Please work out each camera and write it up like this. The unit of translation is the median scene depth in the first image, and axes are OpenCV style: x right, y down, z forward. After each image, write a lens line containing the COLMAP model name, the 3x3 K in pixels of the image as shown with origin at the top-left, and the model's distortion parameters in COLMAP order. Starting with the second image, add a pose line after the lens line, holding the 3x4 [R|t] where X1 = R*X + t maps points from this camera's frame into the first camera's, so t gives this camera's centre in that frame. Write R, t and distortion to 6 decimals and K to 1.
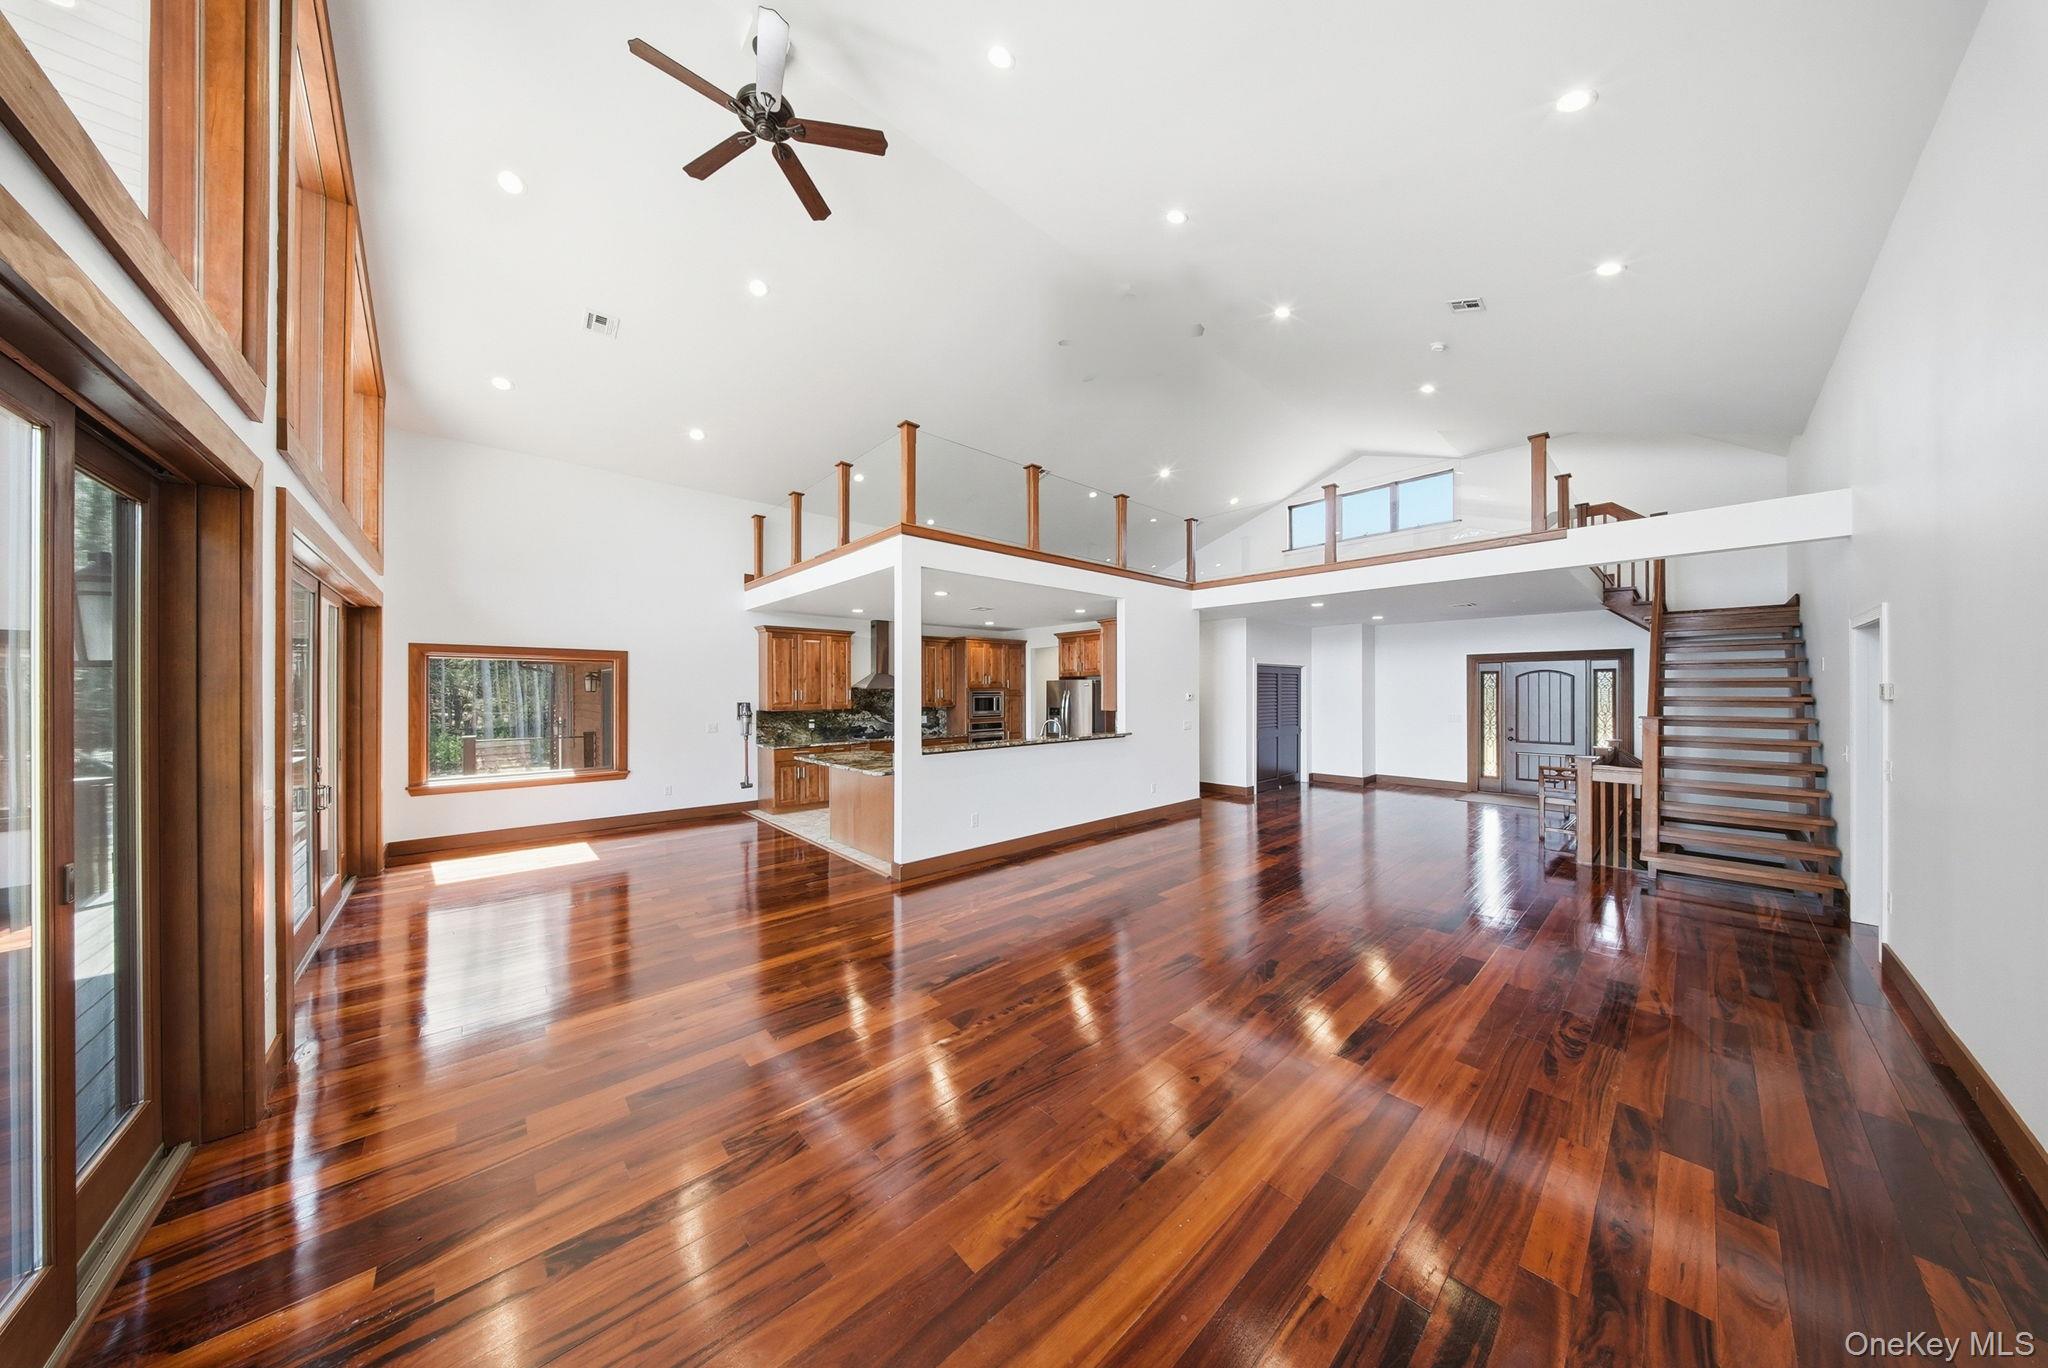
lens RADIAL K [[604.8, 0, 1019.2], [0, 604.8, 688.8], [0, 0, 1]] dist [-0.000855, -0.000169]
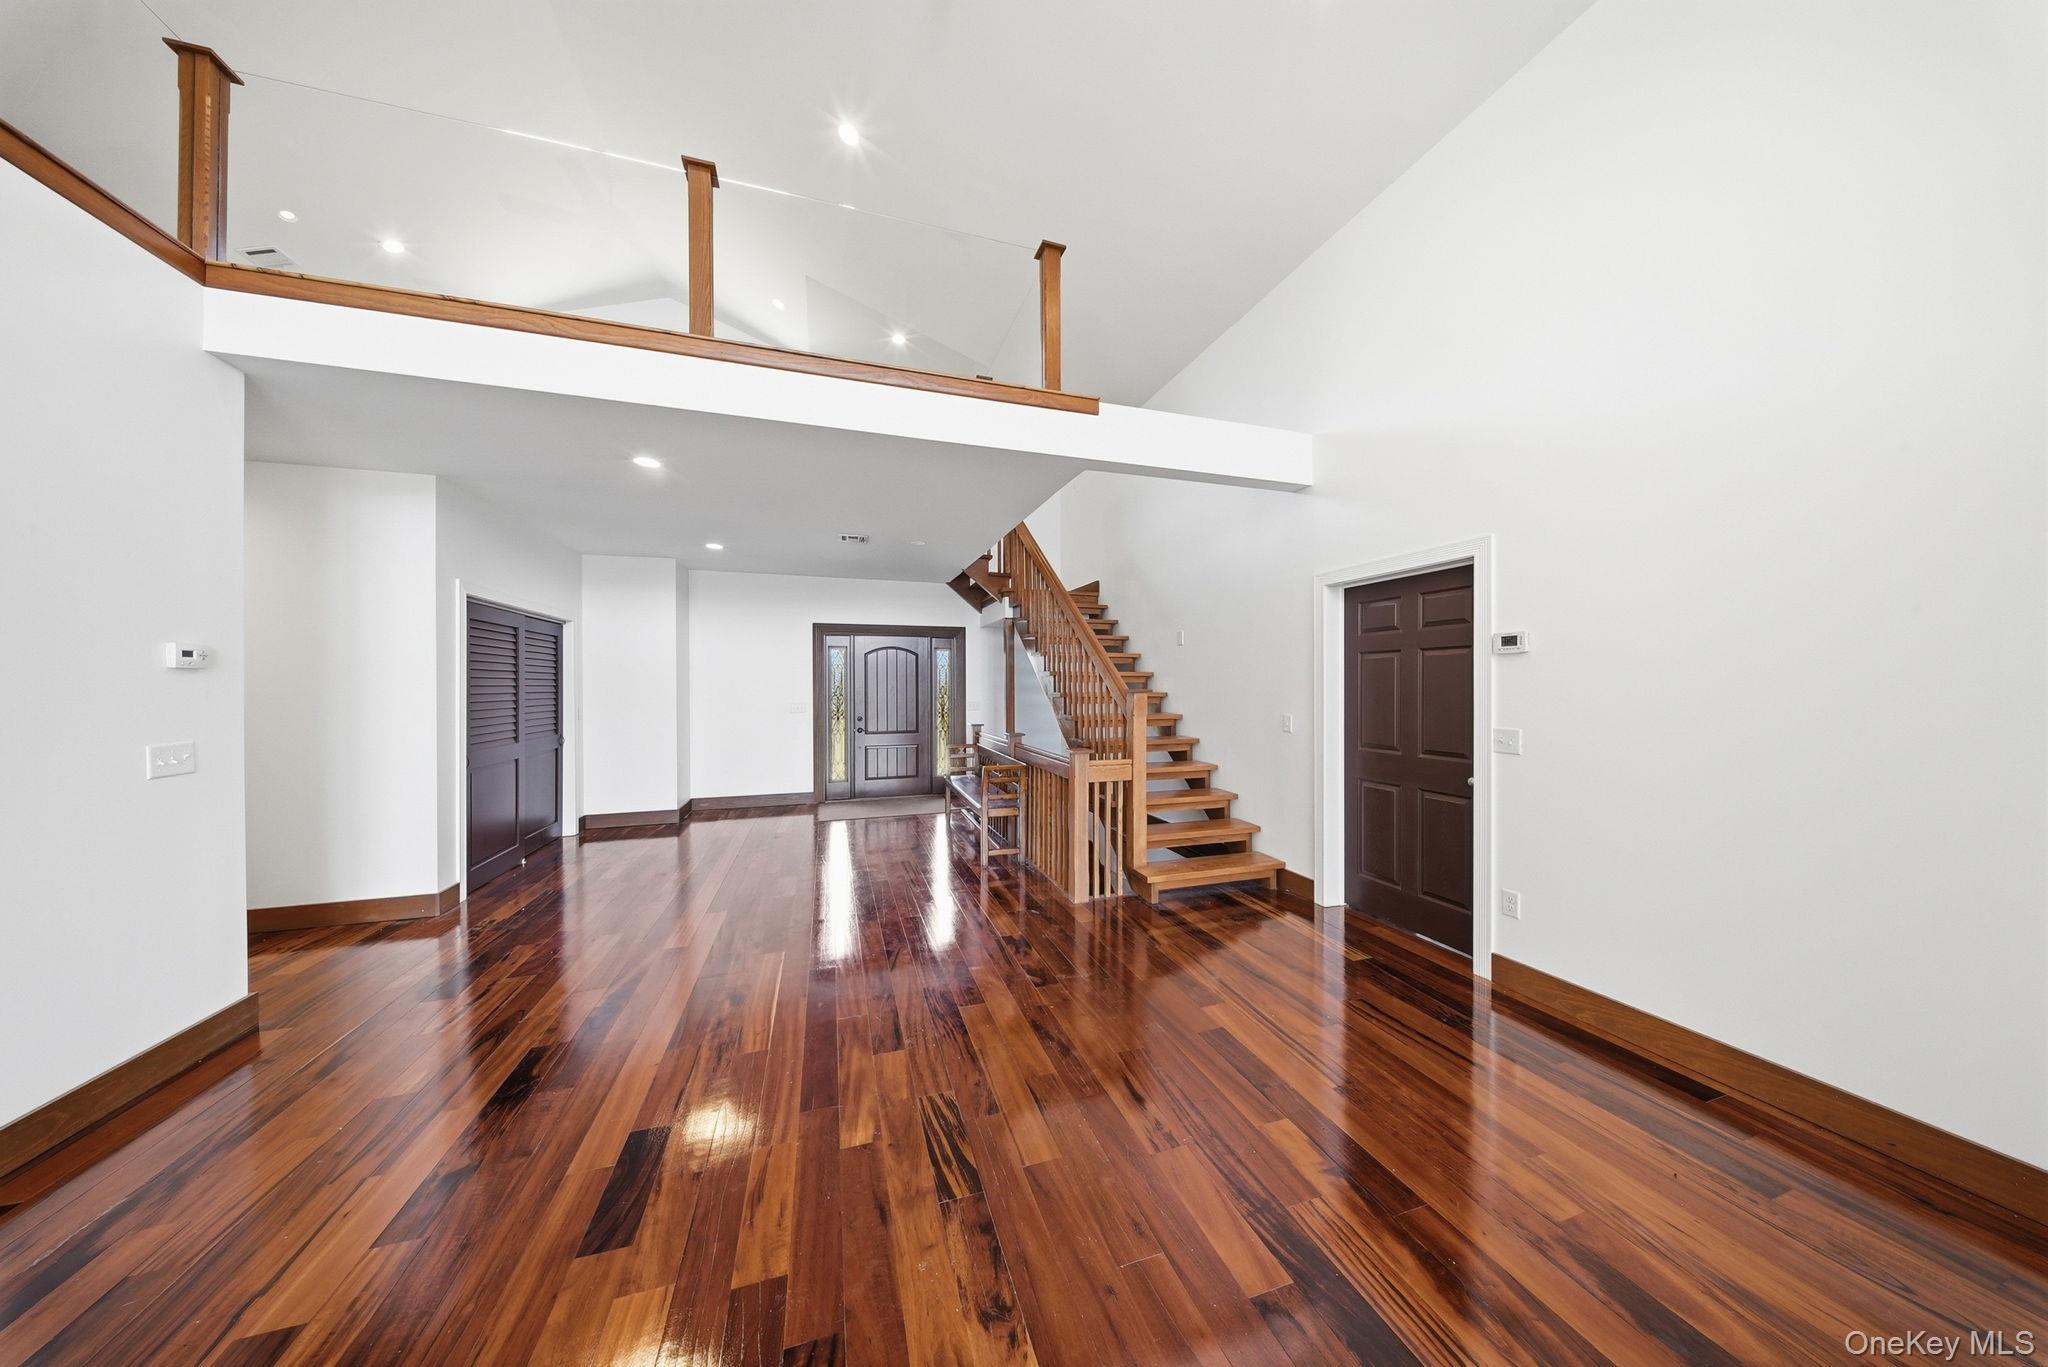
lens RADIAL K [[604.8, 0, 1019.2], [0, 604.8, 688.3], [0, 0, 1]] dist [-0.000855, -0.000169]
pose [[0.406925, -0.001962, 0.913459, 0.162380], [-0.002801, 0.999990, 0.003396, 0.022499], [-0.913457, -0.003940, 0.406916, 0.473404]]
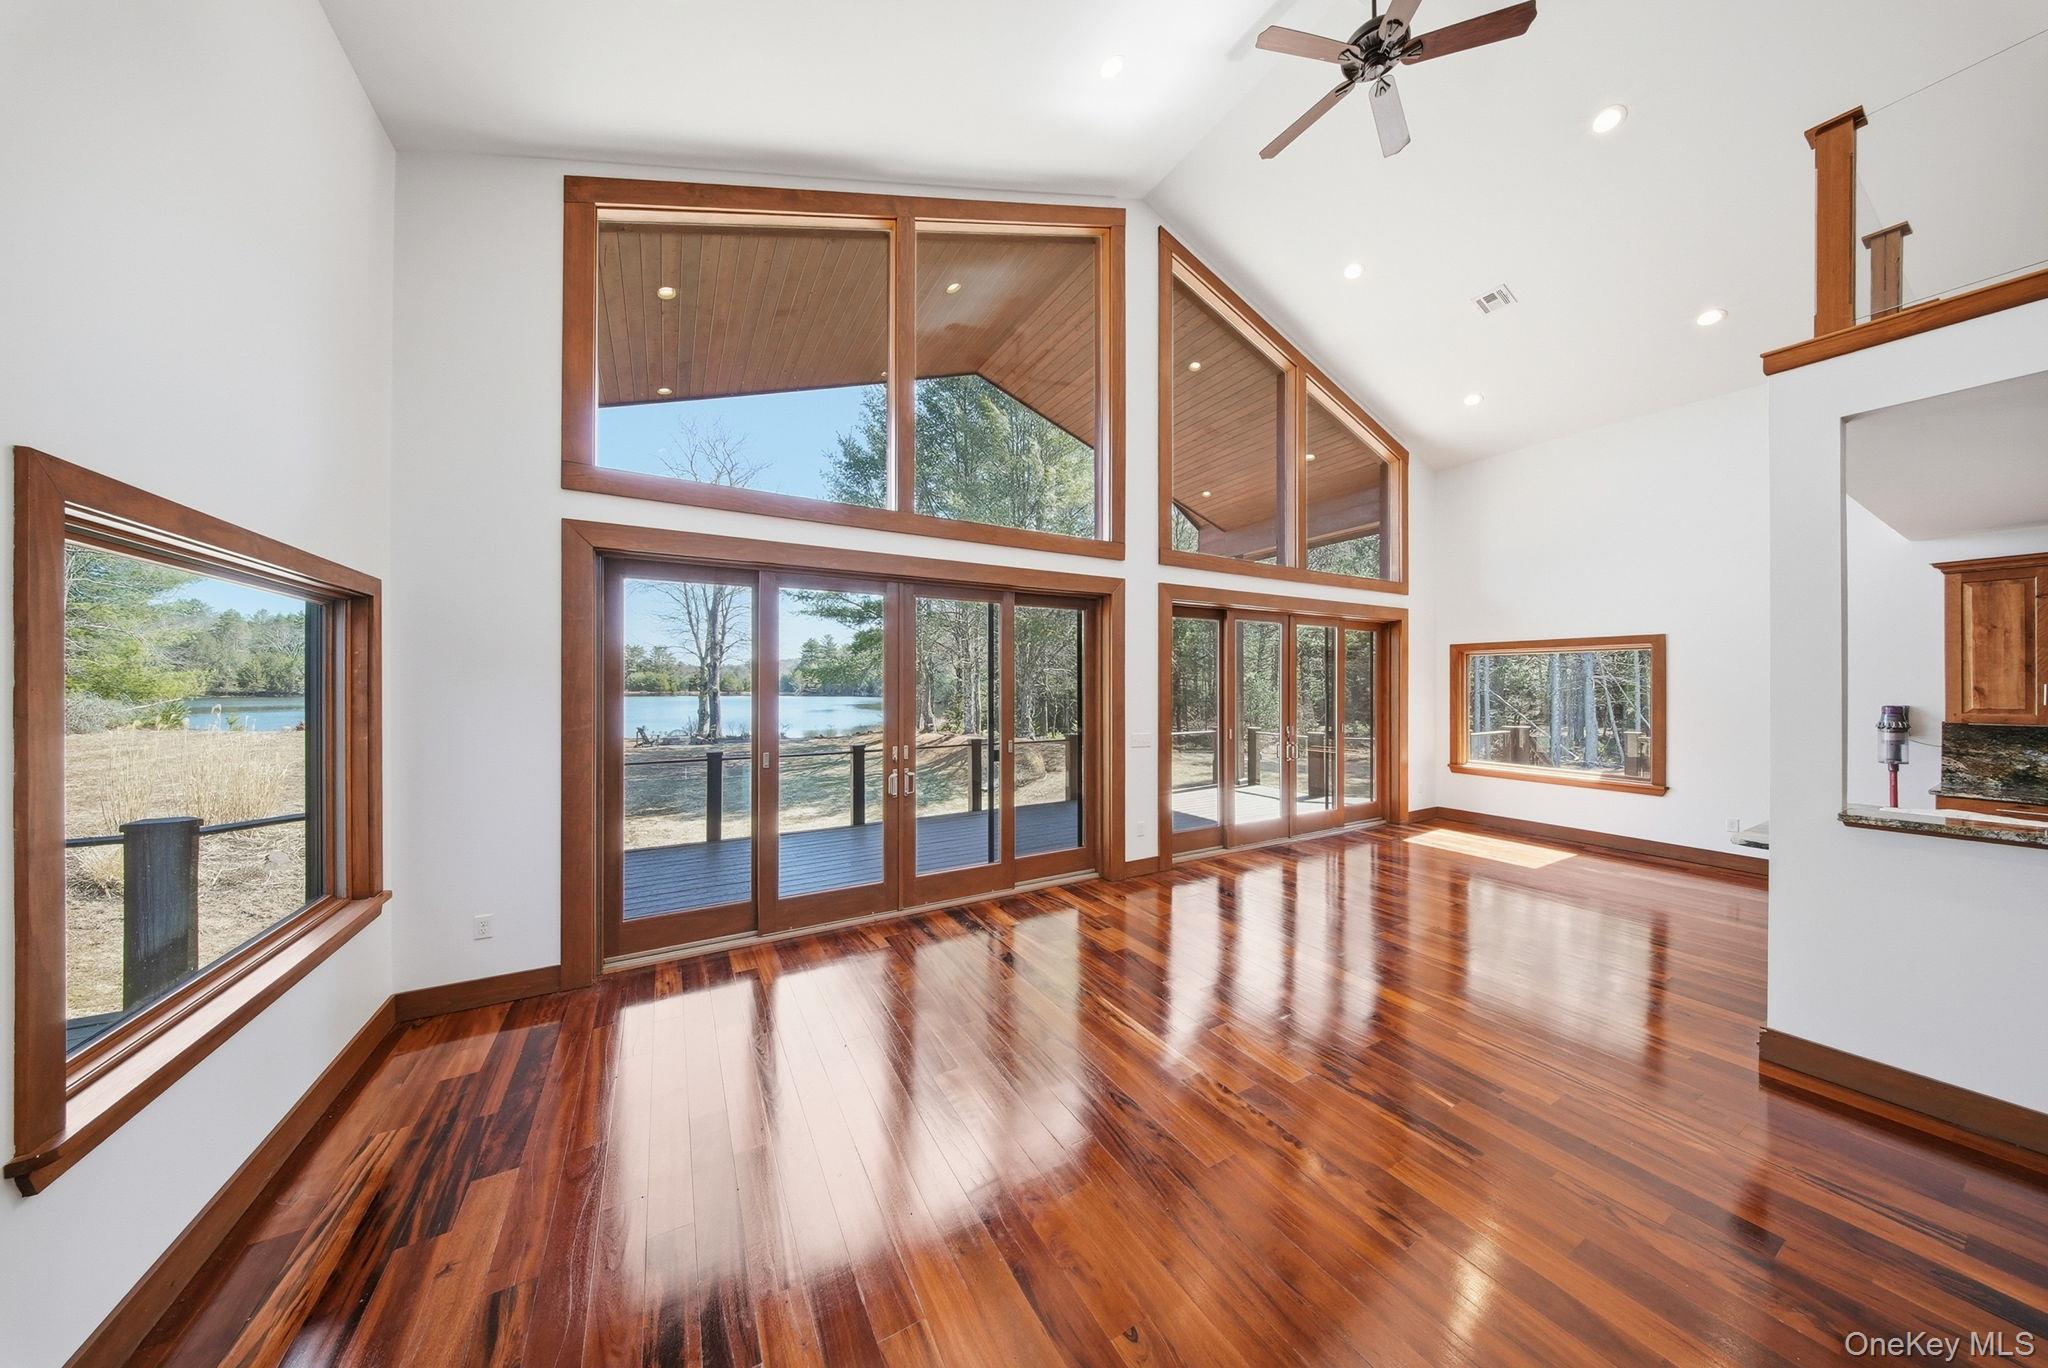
lens RADIAL K [[622.4, 0, 1017.0], [0, 622.4, 683.4], [0, 0, 1]] dist [0.000036, -0.000103]
pose [[-0.212273, 0.000516, -0.977210, 0.251800], [0.003289, 0.999995, -0.000187, -0.000826], [0.977205, -0.003254, -0.212274, 0.275603]]
